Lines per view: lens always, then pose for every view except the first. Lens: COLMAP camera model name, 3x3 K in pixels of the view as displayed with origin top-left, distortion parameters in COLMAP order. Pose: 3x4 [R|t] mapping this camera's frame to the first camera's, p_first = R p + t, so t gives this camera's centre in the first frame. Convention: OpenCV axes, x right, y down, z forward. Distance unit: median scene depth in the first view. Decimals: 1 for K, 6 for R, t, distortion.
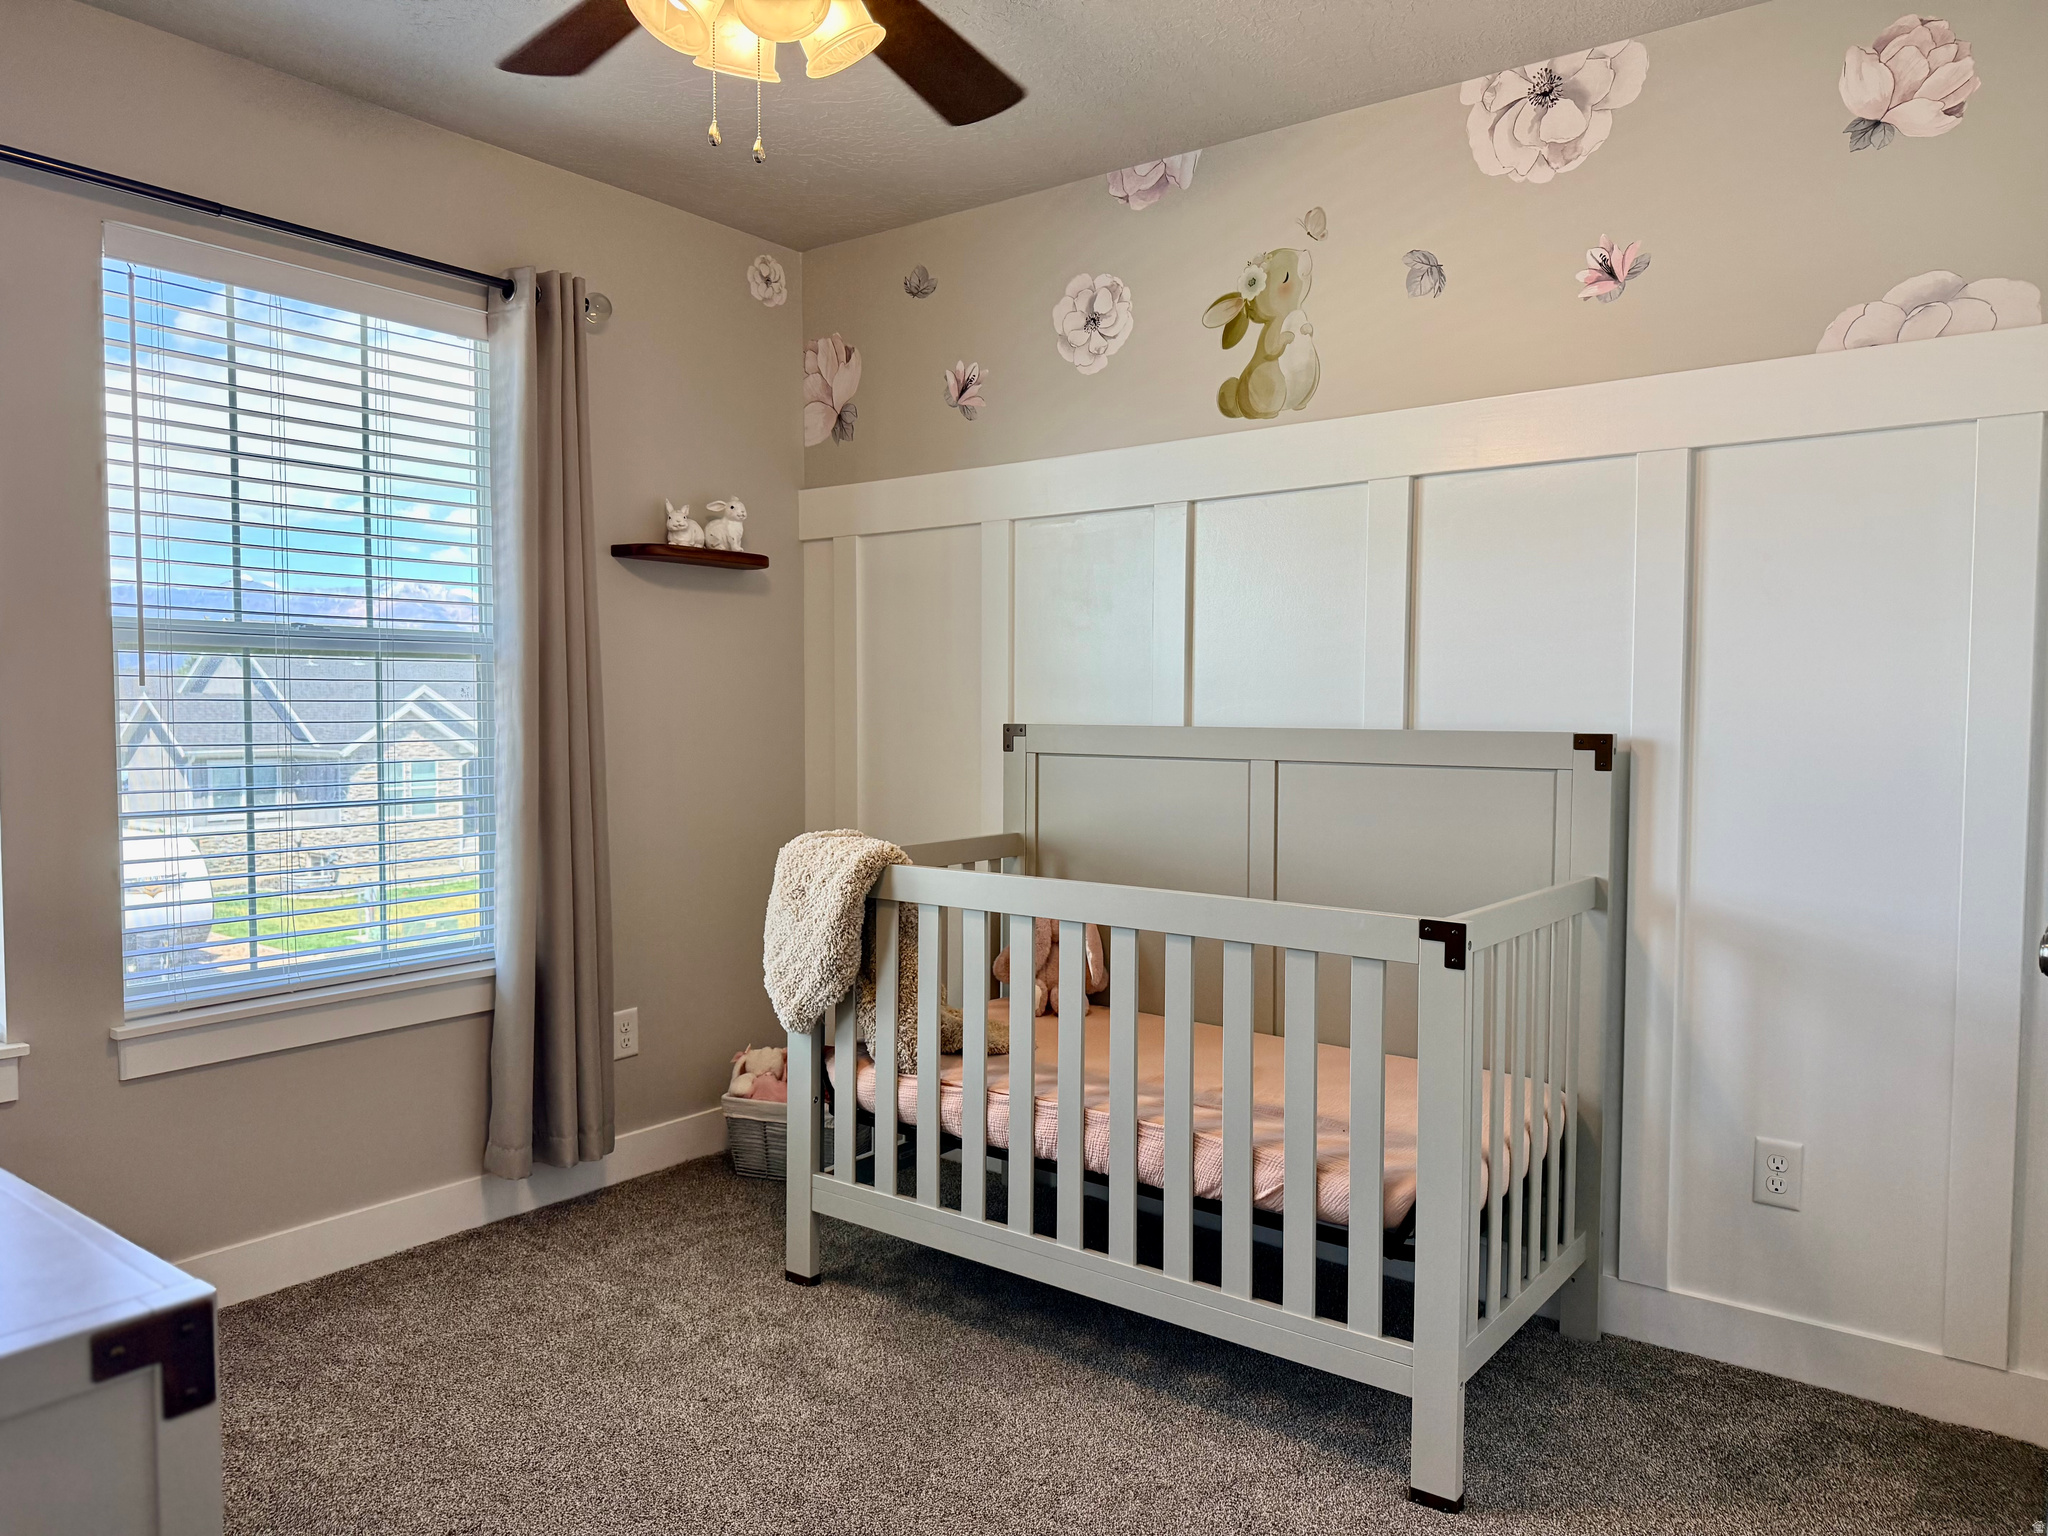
lens RADIAL K [[1404.9, 0, 1021.9], [0, 1404.9, 784.2], [0, 0, 1]] dist [-0.013453, -0.024669]
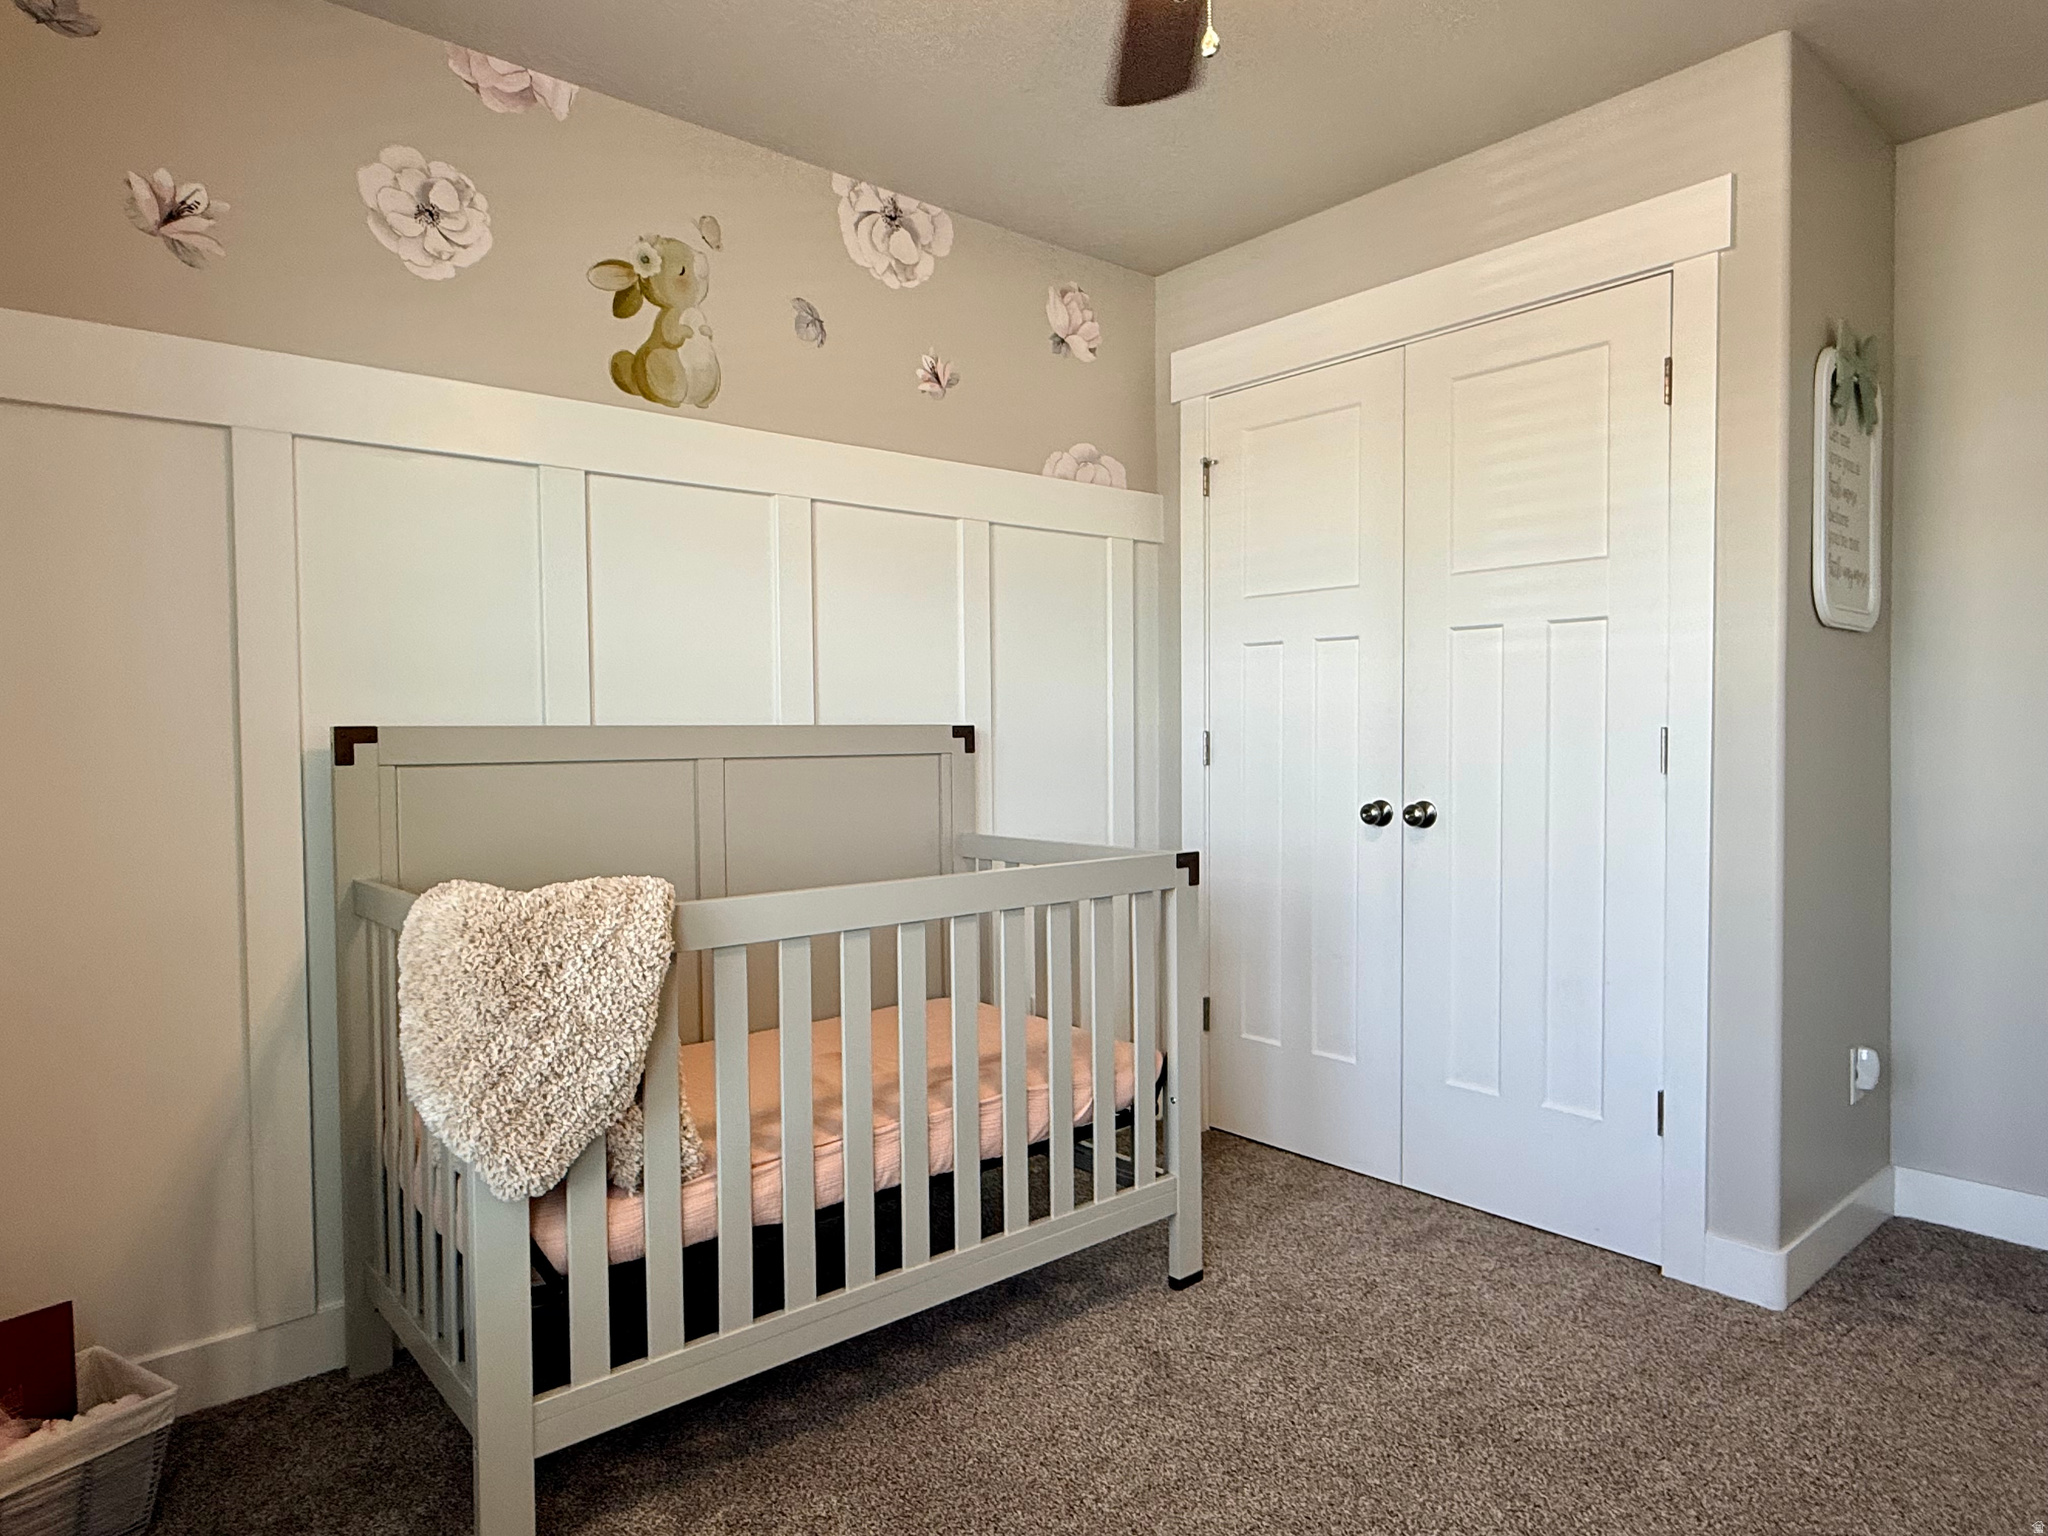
lens RADIAL K [[1246.5, 0, 1032.2], [0, 1246.5, 752.6], [0, 0, 1]] dist [-0.036215, 0.012729]
pose [[0.187656, -0.024415, 0.981931, -0.661949], [0.062190, 0.997981, 0.012929, -0.019102], [-0.980264, 0.058641, 0.188796, 0.644587]]
